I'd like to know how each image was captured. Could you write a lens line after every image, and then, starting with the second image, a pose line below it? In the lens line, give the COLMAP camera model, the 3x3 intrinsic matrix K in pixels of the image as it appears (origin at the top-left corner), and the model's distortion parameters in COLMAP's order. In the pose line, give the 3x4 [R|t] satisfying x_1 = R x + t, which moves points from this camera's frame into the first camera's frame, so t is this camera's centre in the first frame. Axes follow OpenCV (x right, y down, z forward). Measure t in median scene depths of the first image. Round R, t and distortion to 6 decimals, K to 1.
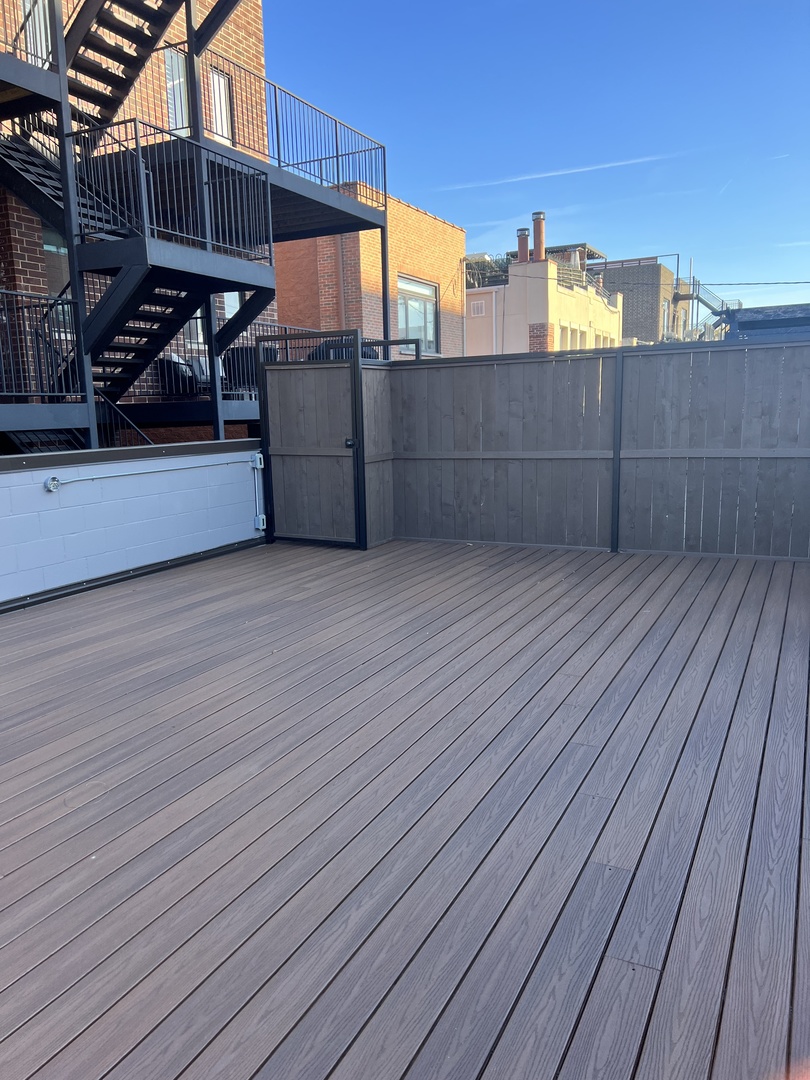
lens RADIAL K [[818.3, 0, 400.2], [0, 818.3, 539.4], [0, 0, 1]] dist [0.010446, -0.000678]
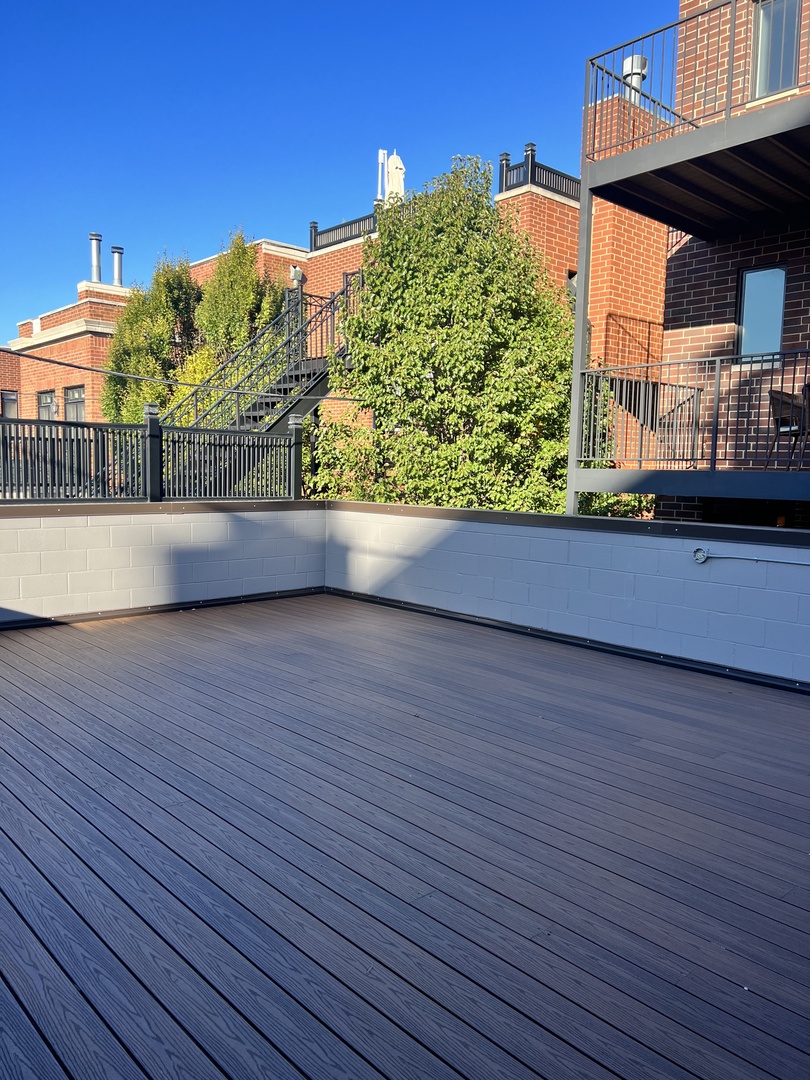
lens RADIAL K [[818.3, 0, 399.6], [0, 818.3, 541.2], [0, 0, 1]] dist [0.010446, -0.000678]
pose [[-0.356143, 0.110596, -0.927863, 0.715397], [-0.162359, 0.970544, 0.178002, -0.233553], [0.920218, 0.214041, -0.327697, 1.158616]]
